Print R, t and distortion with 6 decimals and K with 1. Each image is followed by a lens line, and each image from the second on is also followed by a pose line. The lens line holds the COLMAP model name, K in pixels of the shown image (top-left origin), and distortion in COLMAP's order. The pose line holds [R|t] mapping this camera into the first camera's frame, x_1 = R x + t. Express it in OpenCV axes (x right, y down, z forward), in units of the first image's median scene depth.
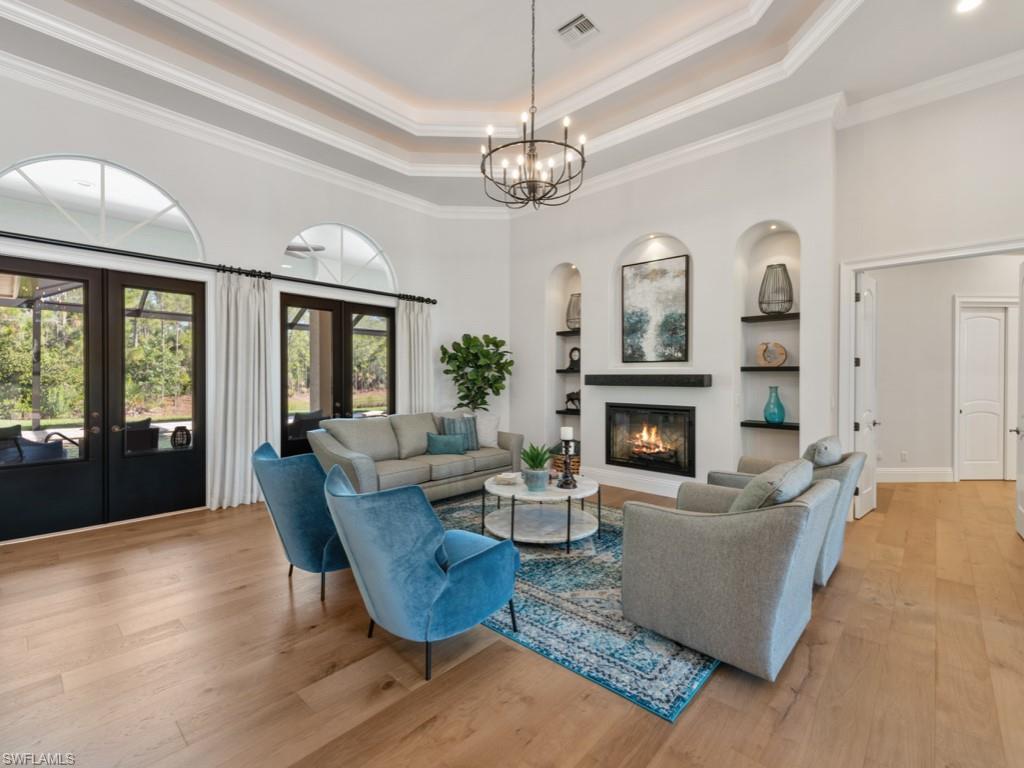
lens RADIAL K [[485.6, 0, 496.9], [0, 485.6, 380.5], [0, 0, 1]] dist [-0.001527, -0.000496]
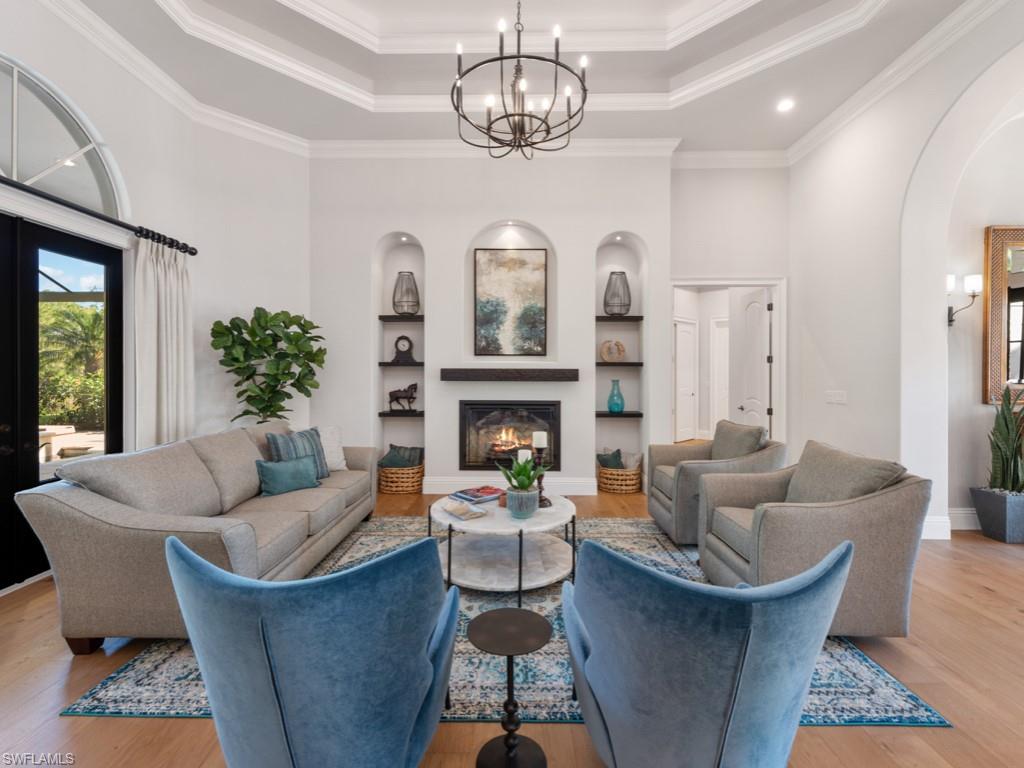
lens RADIAL K [[483.8, 0, 510.4], [0, 483.8, 375.3], [0, 0, 1]] dist [0.001234, -0.001123]
pose [[0.707776, -0.004518, 0.706423, -0.345294], [0.005677, 0.999984, 0.000708, -0.000271], [-0.706414, 0.003509, 0.707790, 0.330387]]
